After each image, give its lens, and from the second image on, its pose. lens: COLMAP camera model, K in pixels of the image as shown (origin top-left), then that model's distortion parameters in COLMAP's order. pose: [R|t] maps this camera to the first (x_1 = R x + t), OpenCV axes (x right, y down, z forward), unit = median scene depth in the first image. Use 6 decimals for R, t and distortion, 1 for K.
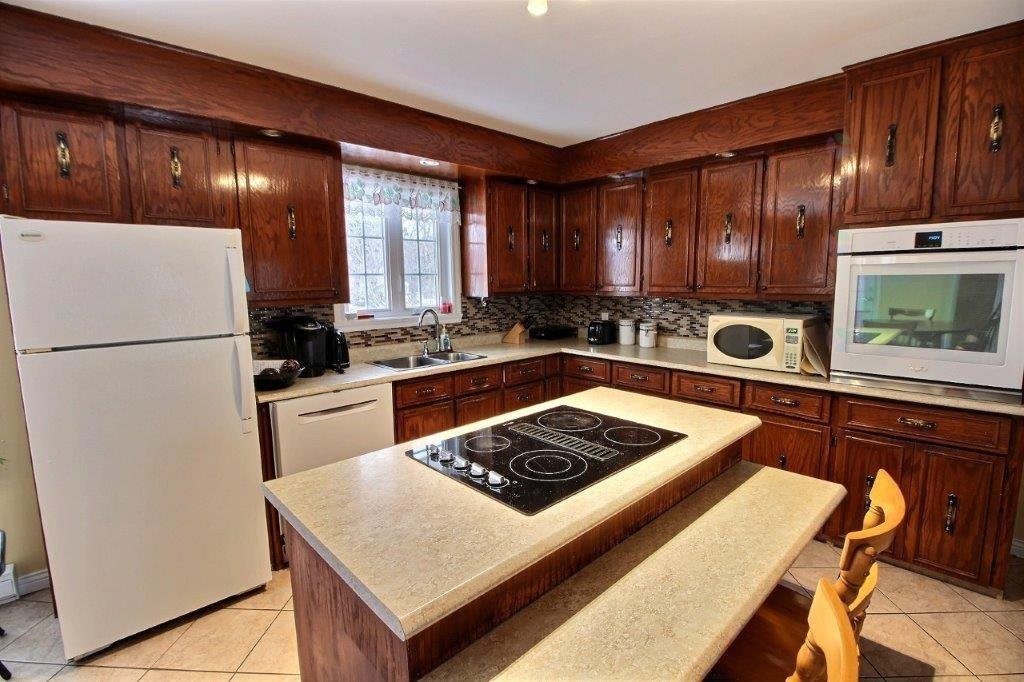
lens RADIAL K [[473.1, 0, 510.0], [0, 473.1, 340.0], [0, 0, 1]] dist [-0.005964, -0.007424]
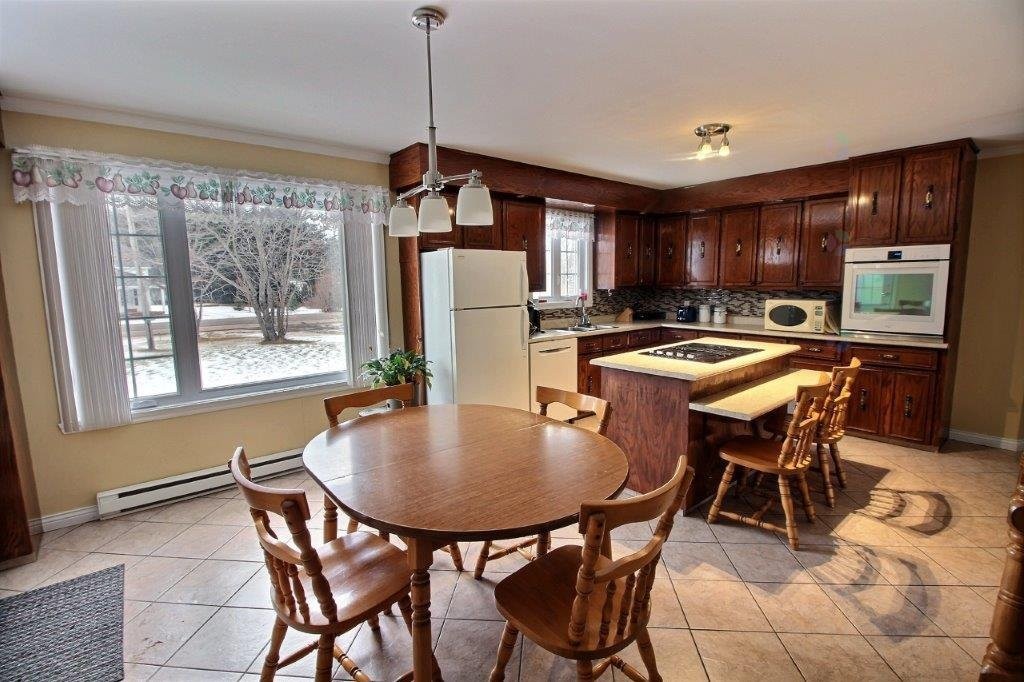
lens RADIAL K [[473.1, 0, 507.7], [0, 473.1, 339.5], [0, 0, 1]] dist [-0.005964, -0.007424]
pose [[0.998188, 0.006339, -0.059841, -0.399964], [-0.006443, 0.999978, -0.001551, 0.100967], [0.059830, 0.001934, 0.998207, -0.728424]]
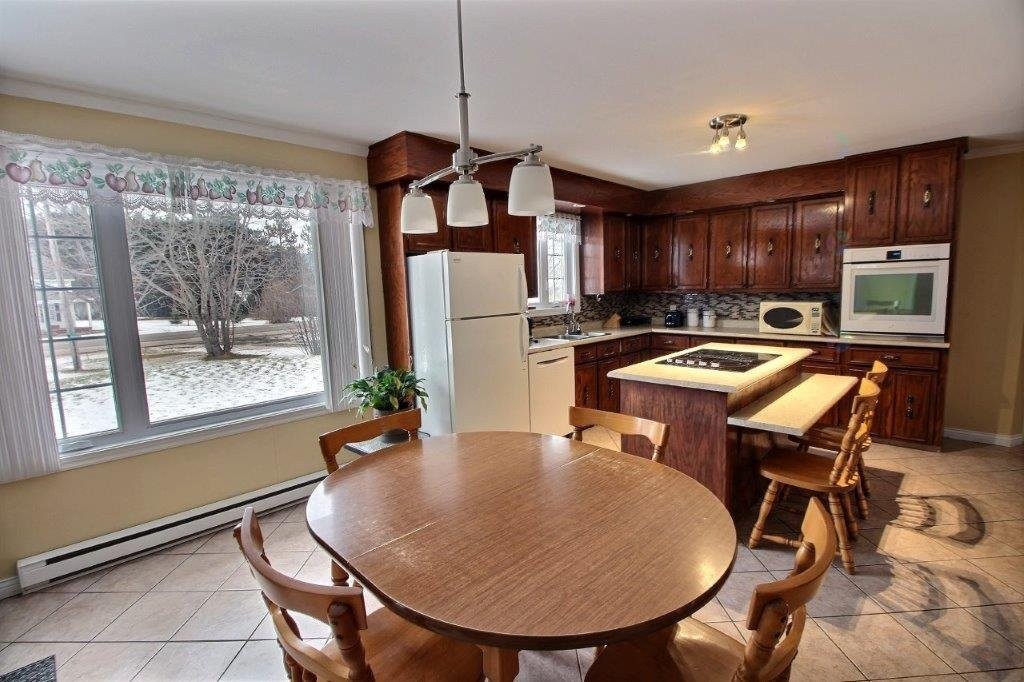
lens RADIAL K [[473.1, 0, 512.0], [0, 473.1, 343.4], [0, 0, 1]] dist [-0.005964, -0.007424]
pose [[0.998948, -0.020938, 0.040803, -0.525633], [0.021232, 0.999752, -0.006783, 0.086177], [-0.040651, 0.007643, 0.999144, -0.596708]]
